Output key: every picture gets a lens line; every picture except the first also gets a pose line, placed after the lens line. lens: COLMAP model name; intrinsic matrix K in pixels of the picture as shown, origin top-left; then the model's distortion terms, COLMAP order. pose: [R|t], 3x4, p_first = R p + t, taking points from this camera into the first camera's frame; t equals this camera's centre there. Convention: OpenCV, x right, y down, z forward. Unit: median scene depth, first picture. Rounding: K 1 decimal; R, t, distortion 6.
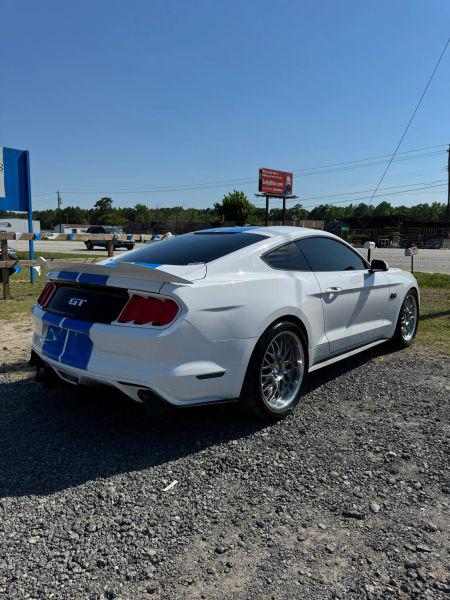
lens RADIAL K [[416.3, 0, 226.5], [0, 416.3, 306.1], [0, 0, 1]] dist [0.085156, -0.133899]
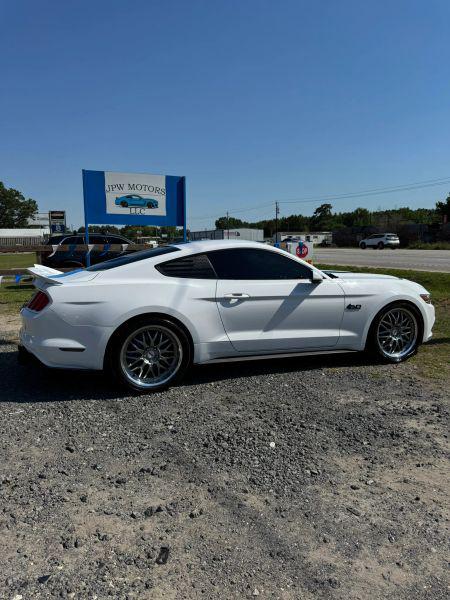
lens RADIAL K [[416.3, 0, 226.5], [0, 416.3, 306.1], [0, 0, 1]] dist [0.085156, -0.133899]
pose [[0.869546, 0.058305, -0.490398, 0.769260], [-0.064045, 0.997934, 0.005086, -0.014837], [0.489682, 0.026986, 0.871484, 0.007101]]
